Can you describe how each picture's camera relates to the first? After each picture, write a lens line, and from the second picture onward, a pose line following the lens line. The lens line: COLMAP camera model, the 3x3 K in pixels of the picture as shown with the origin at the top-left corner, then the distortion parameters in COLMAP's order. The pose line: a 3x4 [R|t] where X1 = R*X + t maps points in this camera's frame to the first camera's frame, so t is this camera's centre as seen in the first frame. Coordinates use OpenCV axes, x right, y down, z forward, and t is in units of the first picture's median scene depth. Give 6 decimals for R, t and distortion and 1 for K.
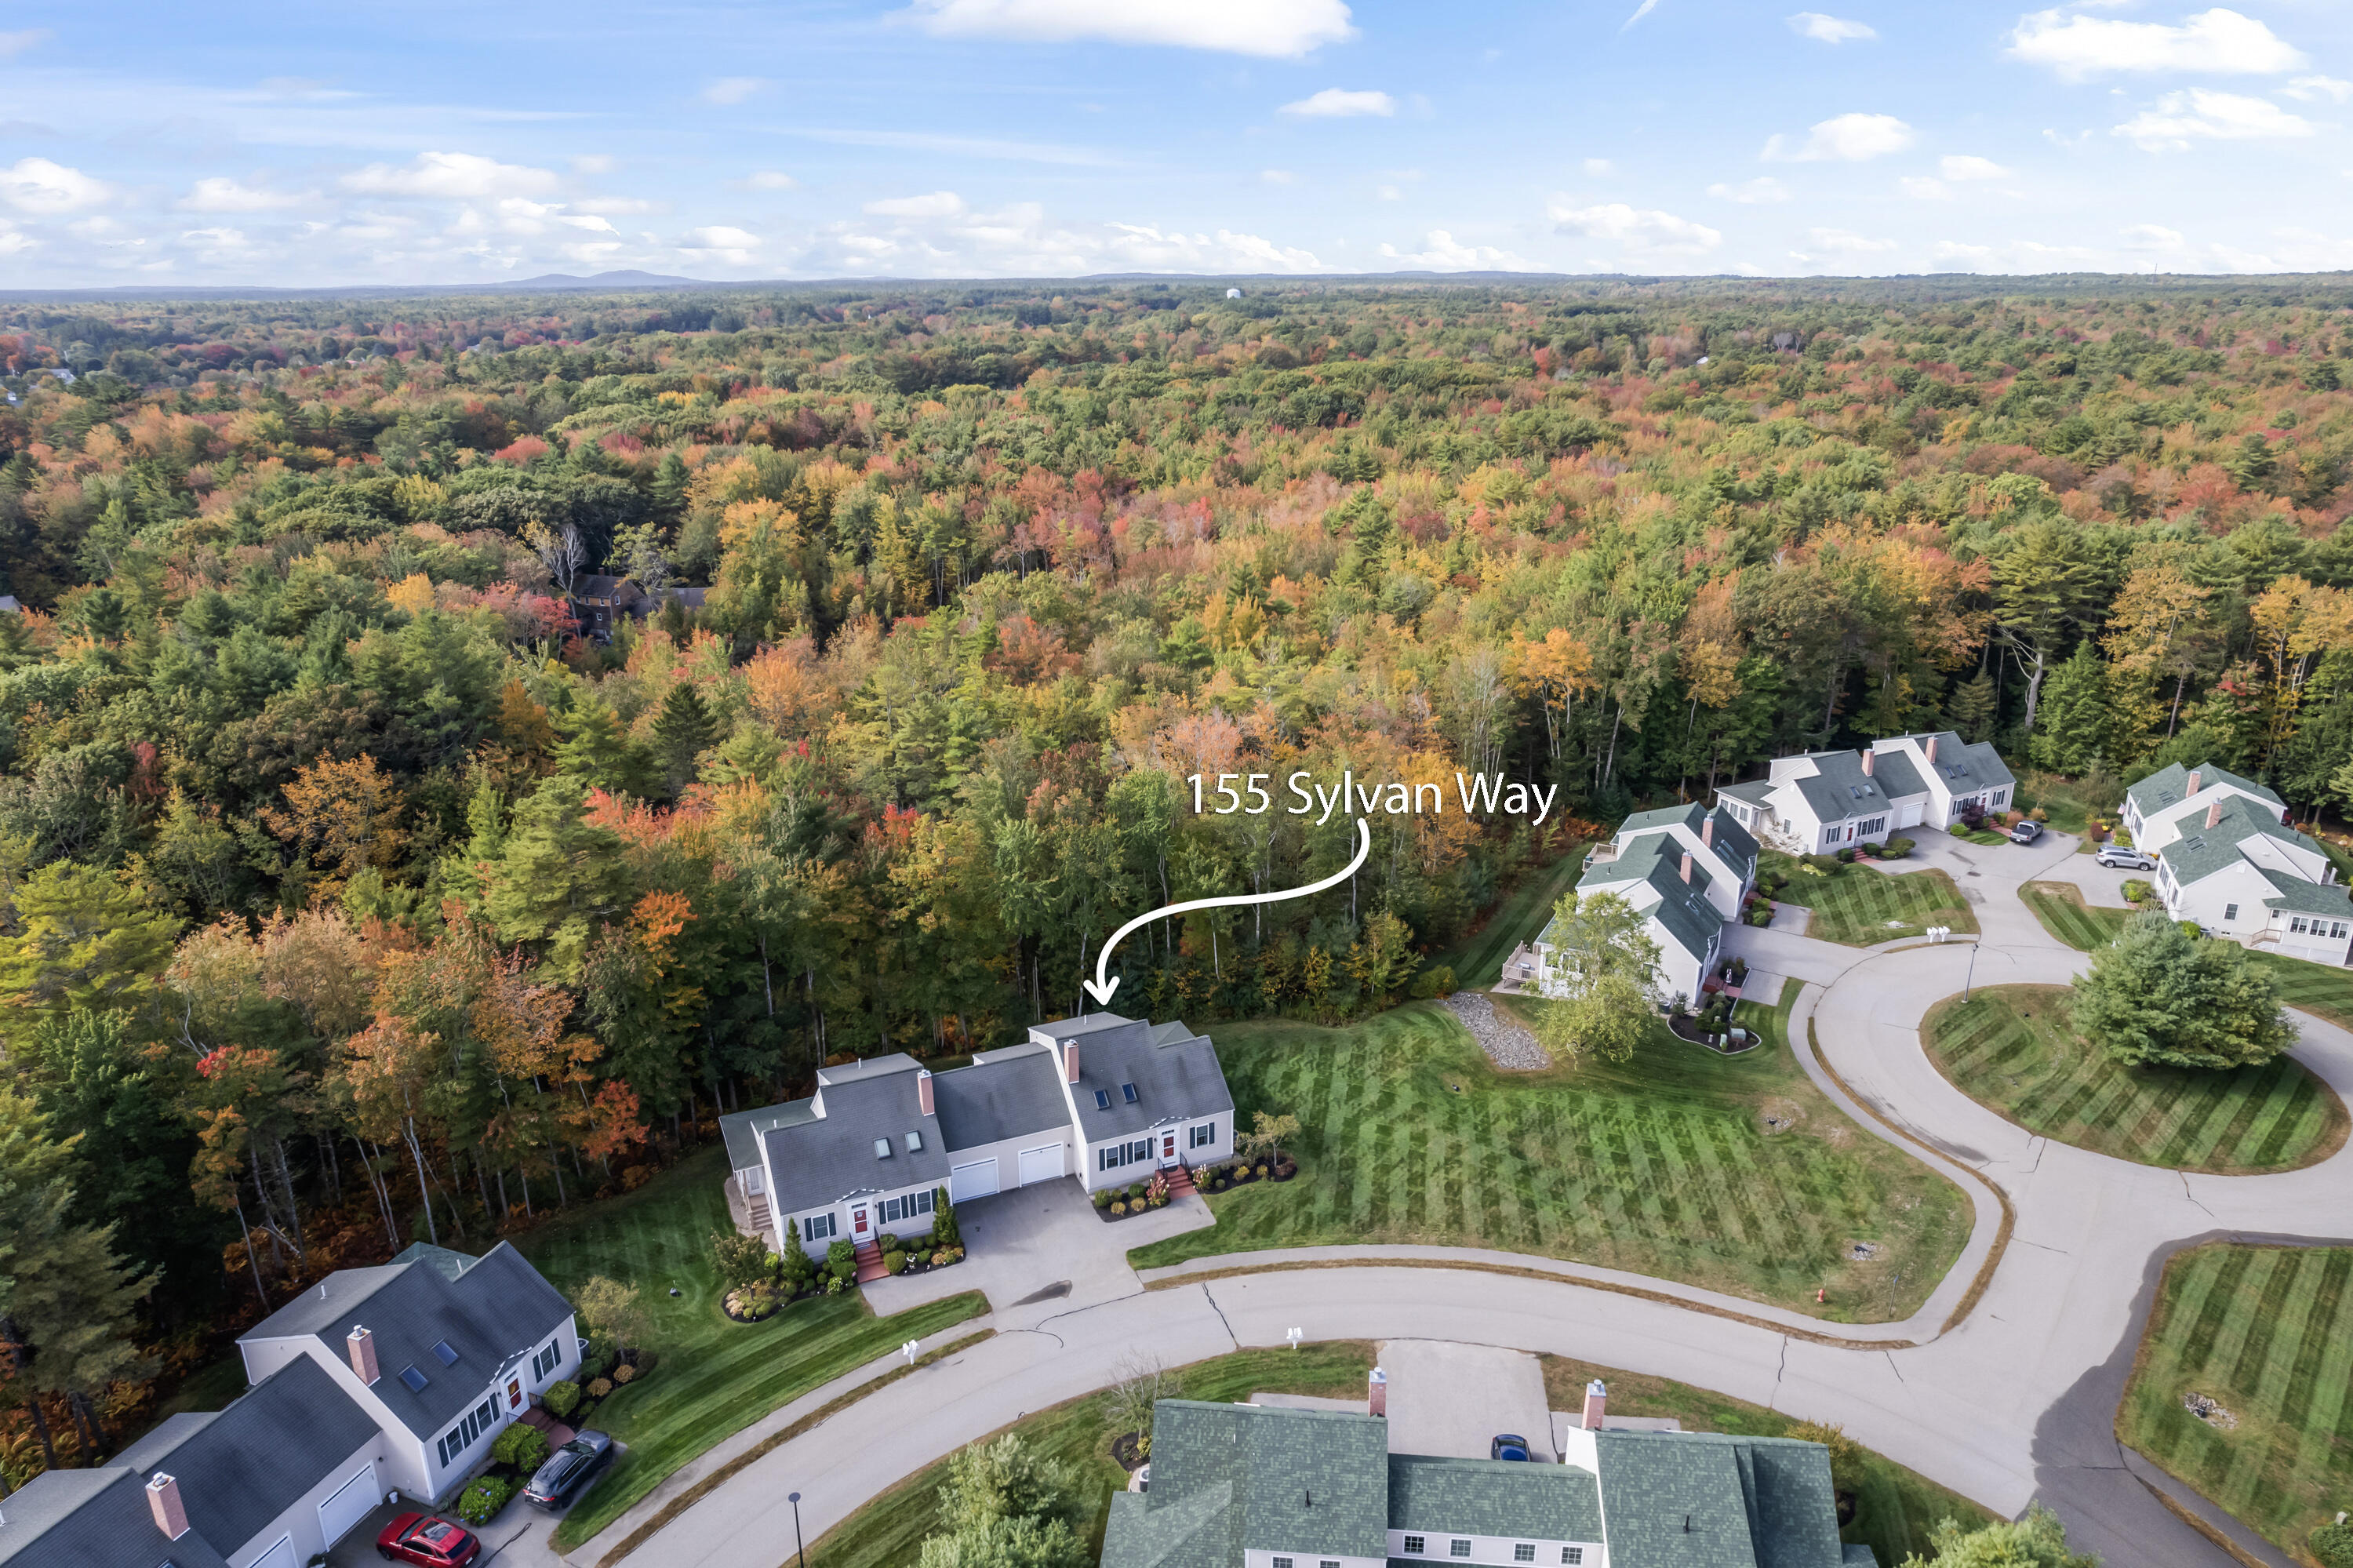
lens RADIAL K [[1508.9, 0, 1187.1], [0, 1508.9, 784.3], [0, 0, 1]] dist [-0.080474, 0.070722]
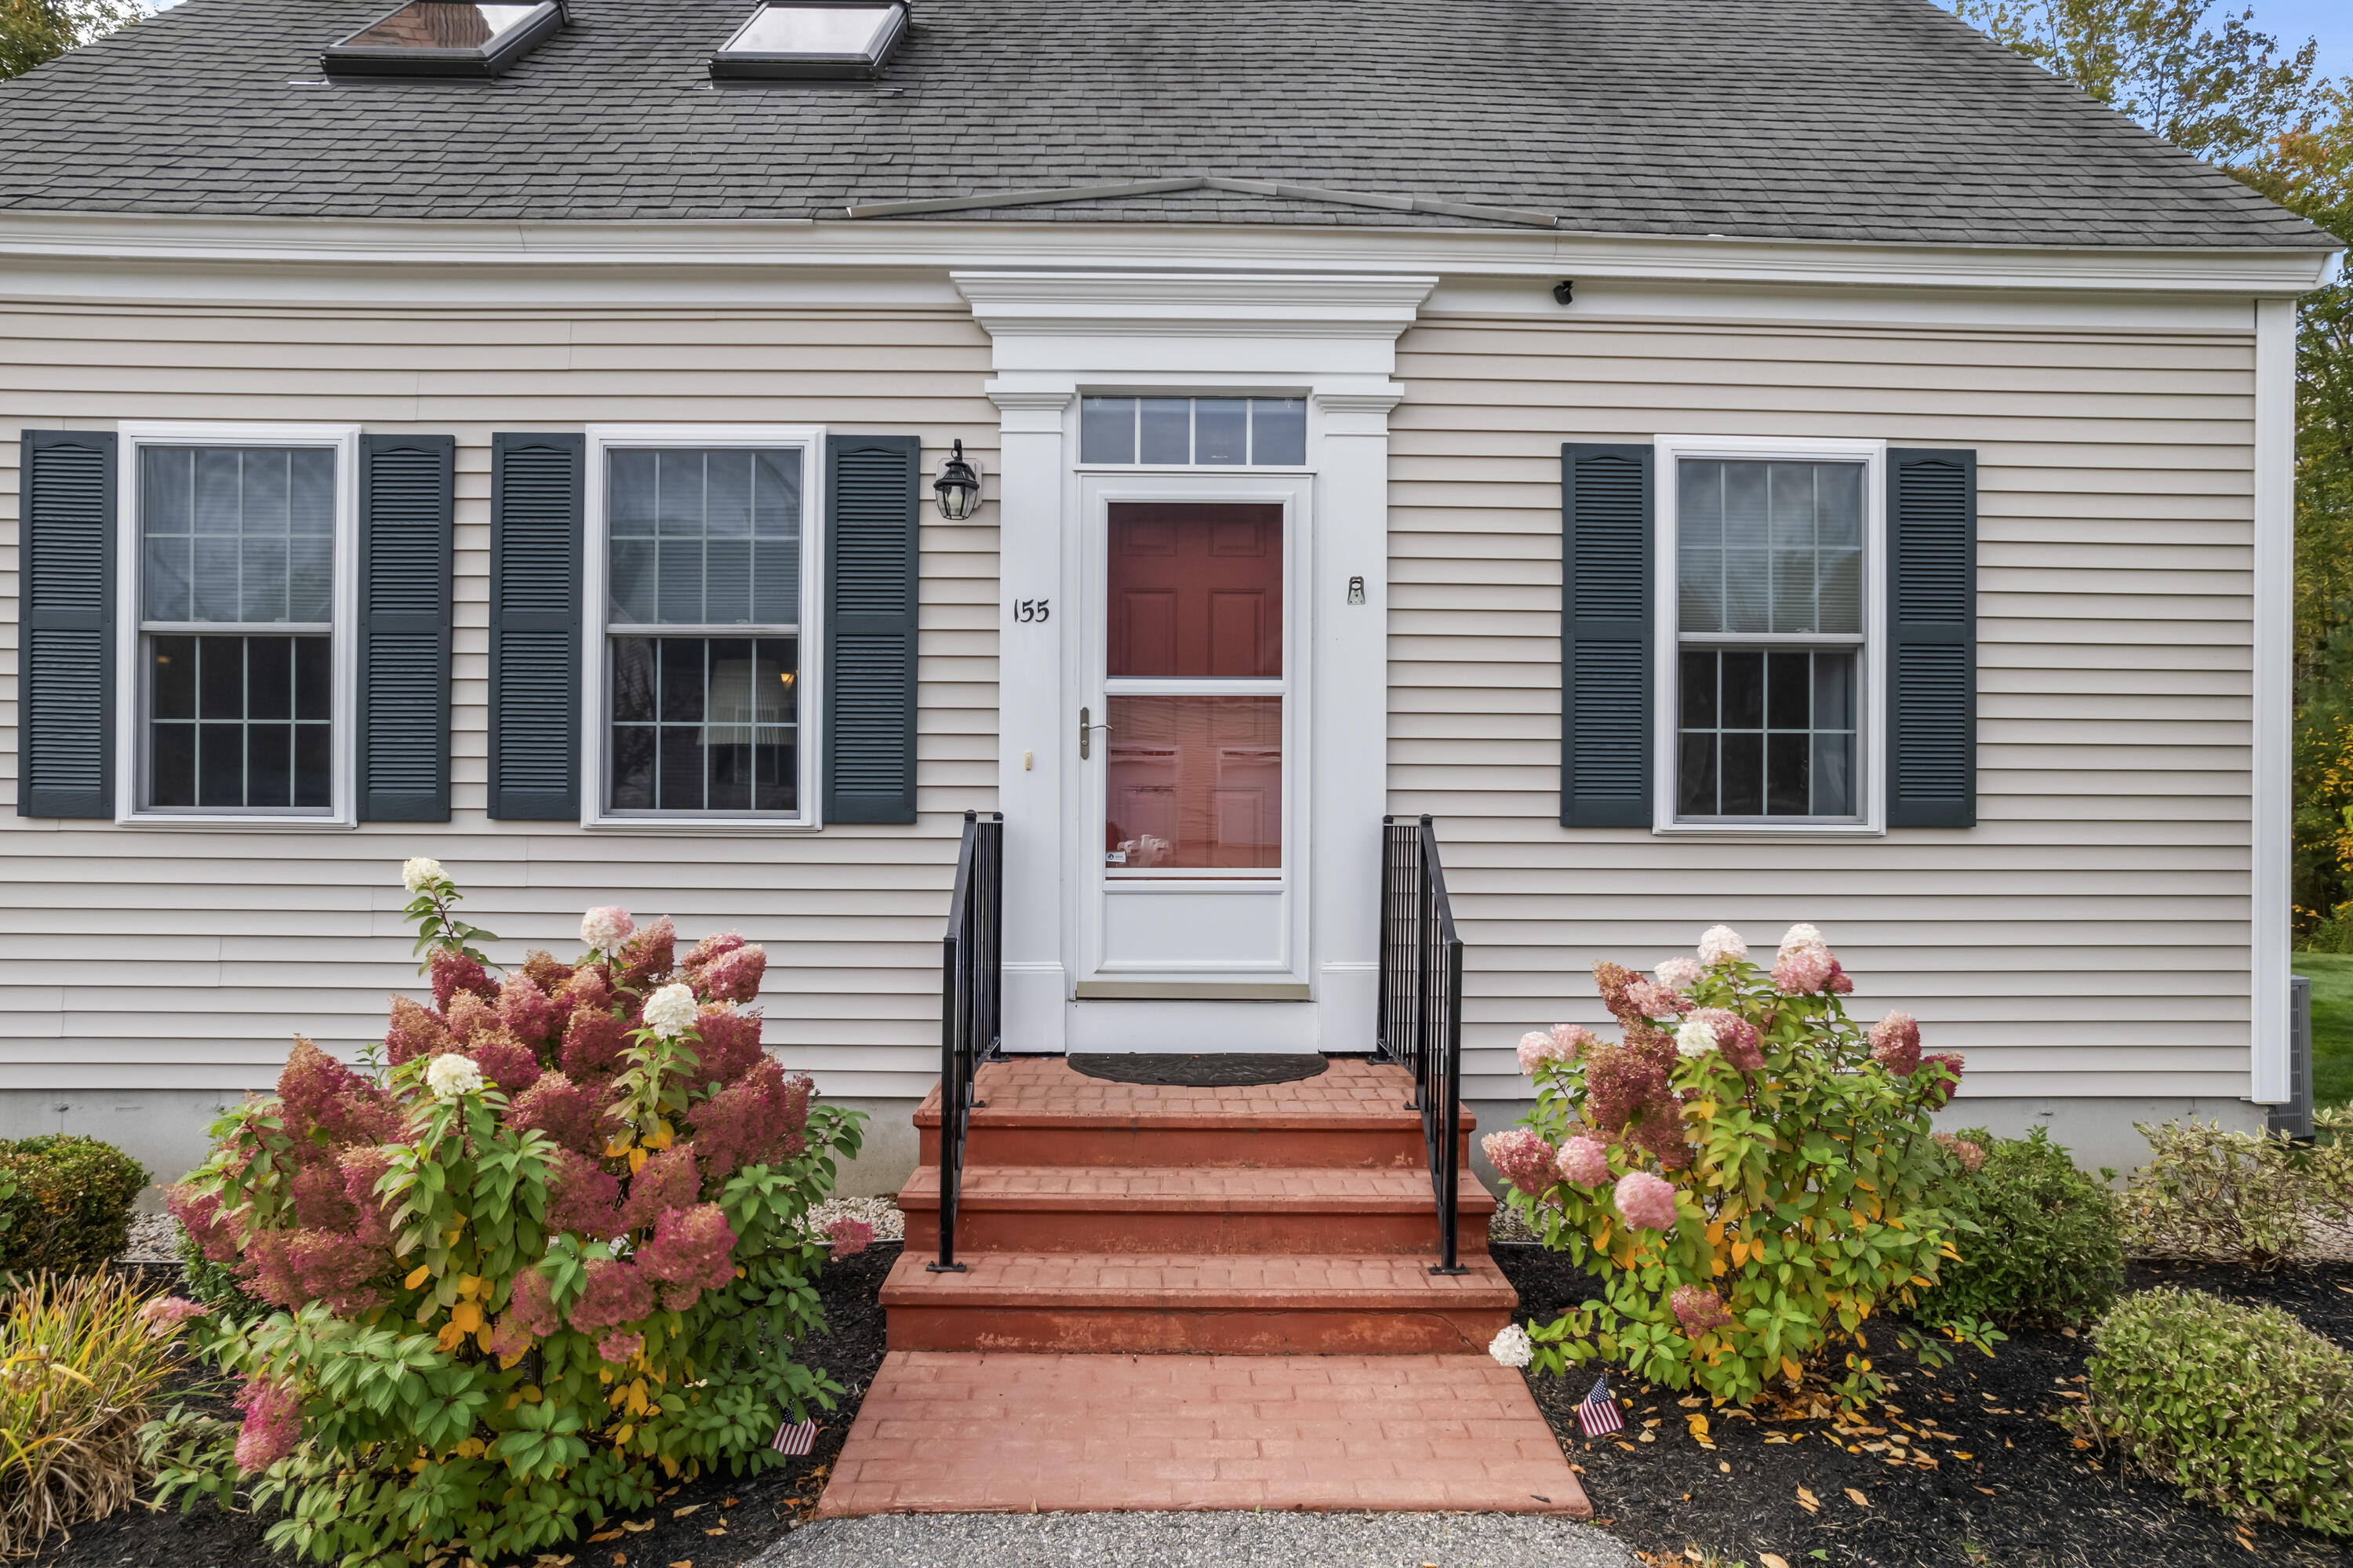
lens RADIAL K [[1602.3, 0, 1176.5], [0, 1602.3, 784.0], [0, 0, 1]] dist [-0.080163, 0.080607]
pose [[0.925029, 0.007817, -0.379816, 0.012508], [-0.132573, 0.943577, -0.303457, 0.263481], [0.356014, 0.331060, 0.873873, 0.936194]]
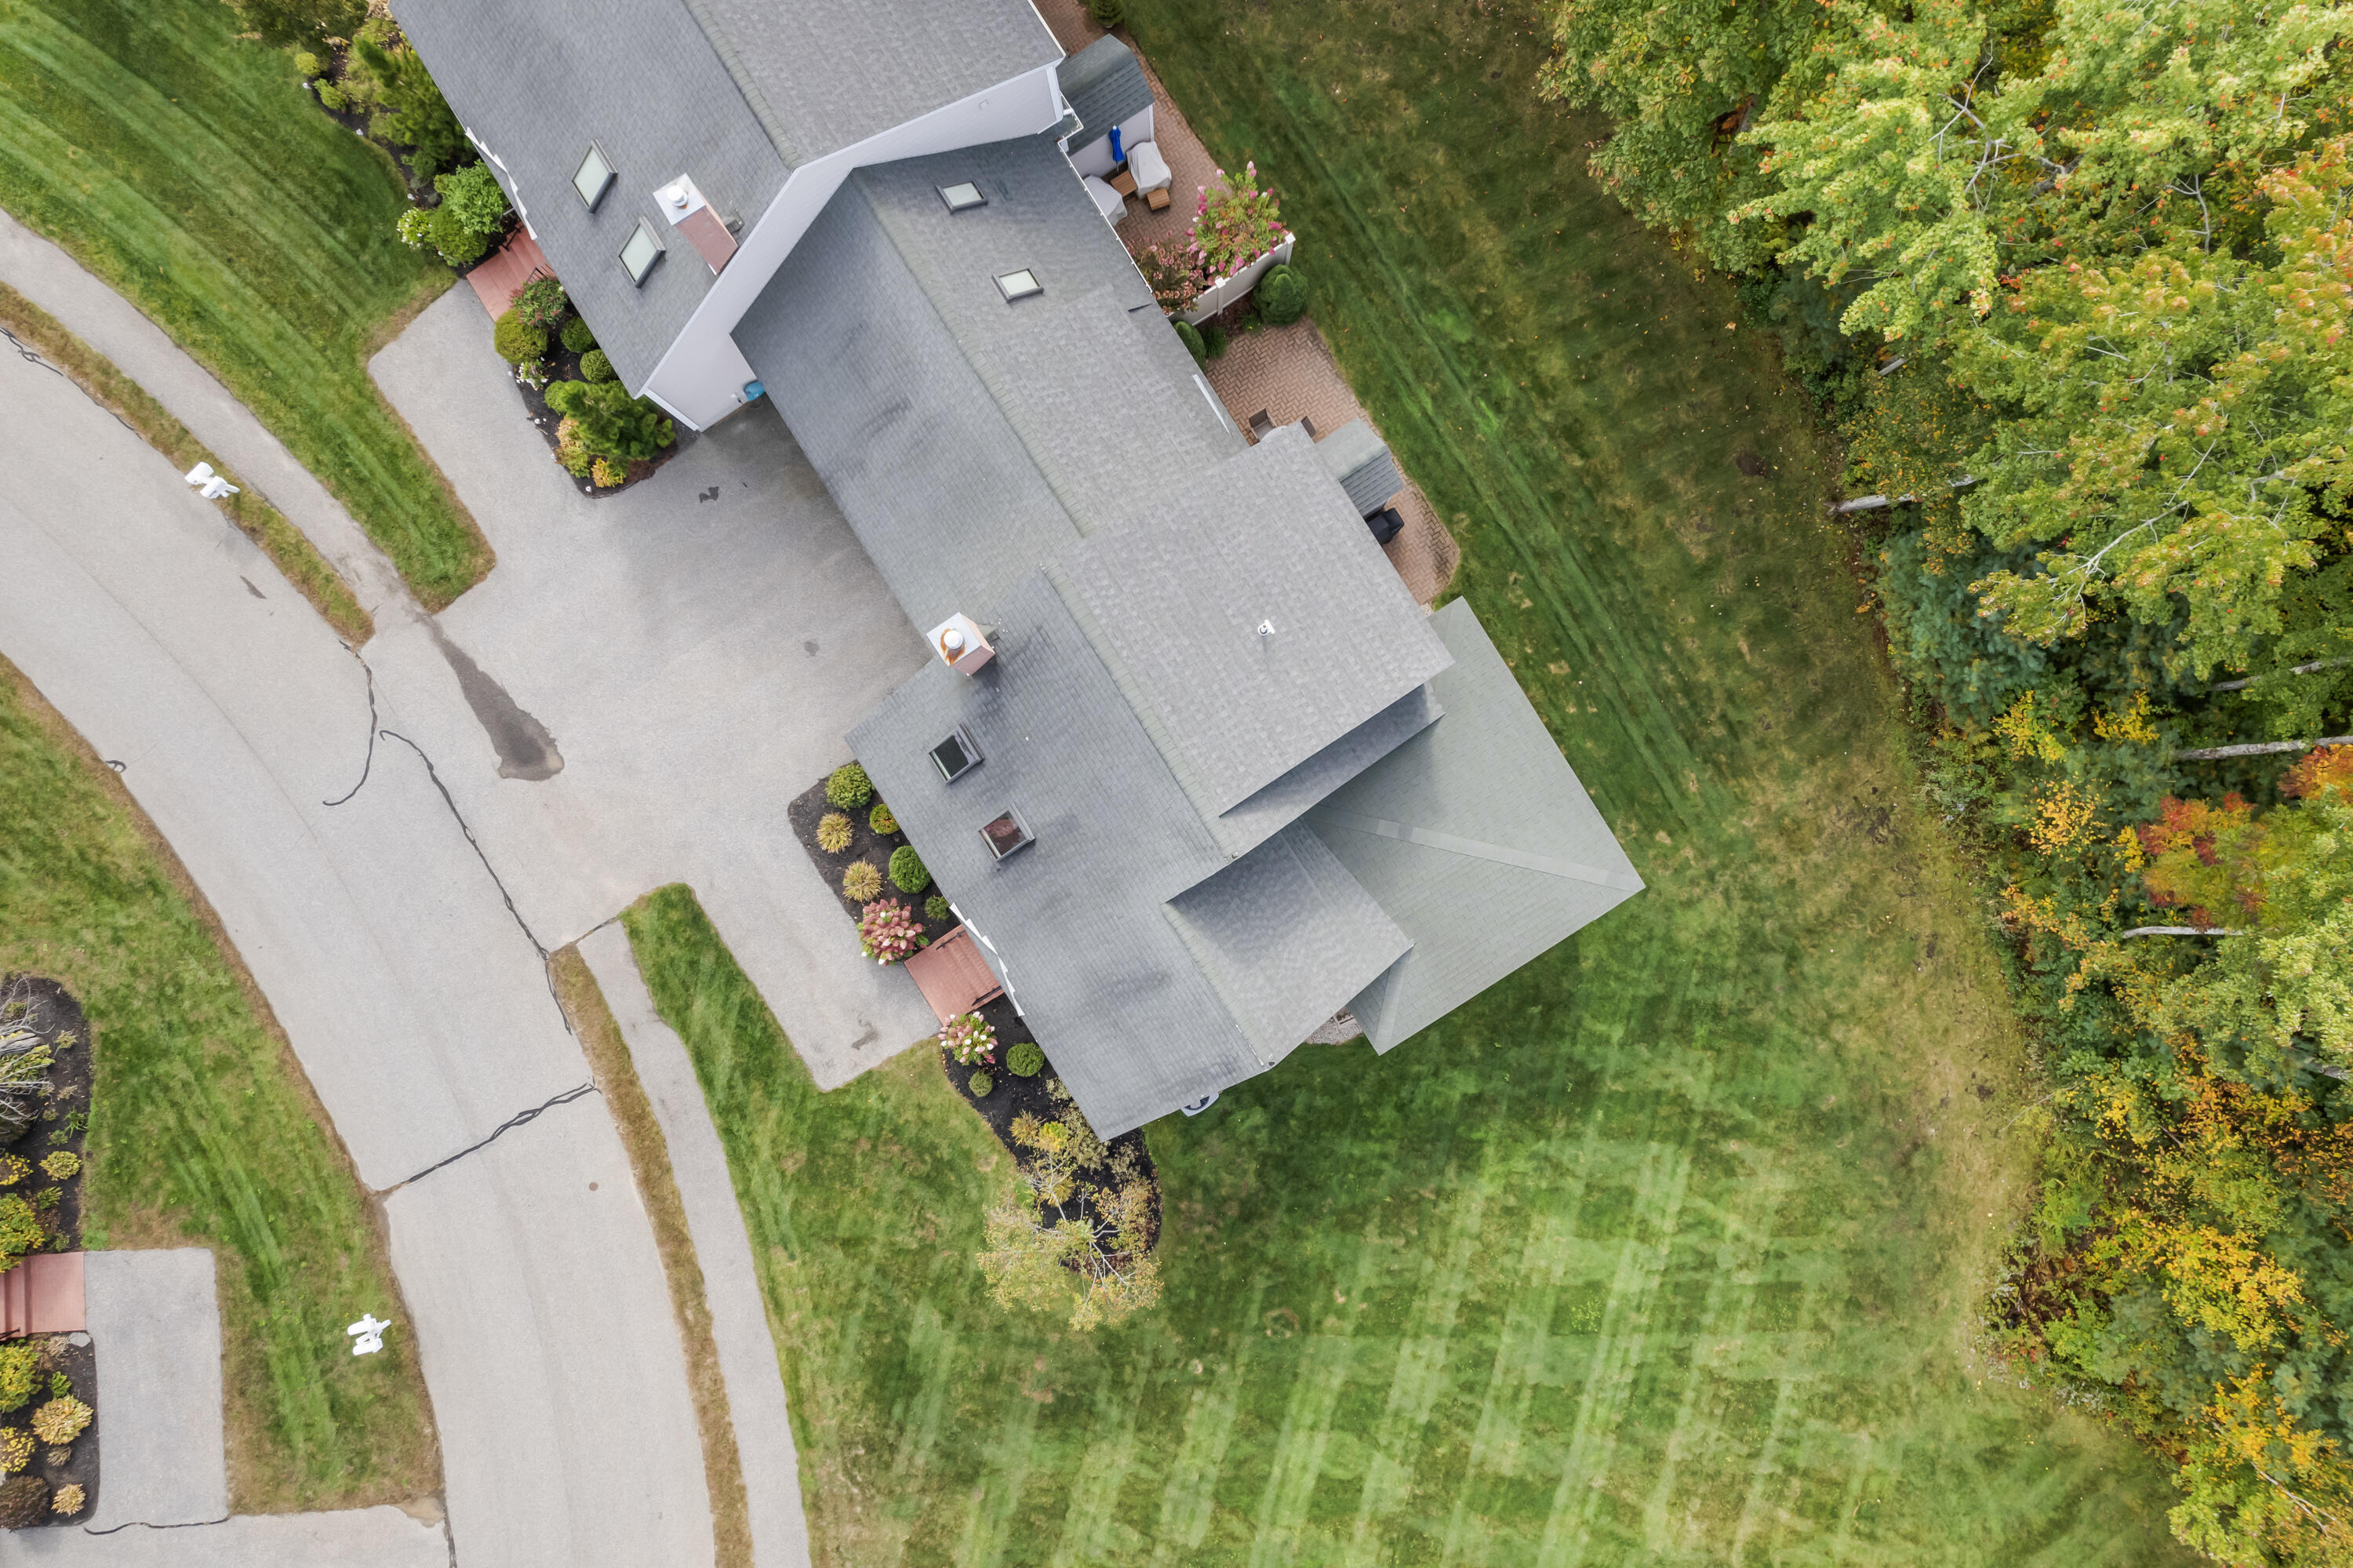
lens RADIAL K [[1508.9, 0, 1187.1], [0, 1508.9, 784.3], [0, 0, 1]] dist [-0.080474, 0.070722]
pose [[0.149886, 0.988692, -0.004675, -0.041104], [-0.316102, 0.052400, 0.947277, -0.105134], [0.936811, -0.140506, 0.320381, 0.926016]]
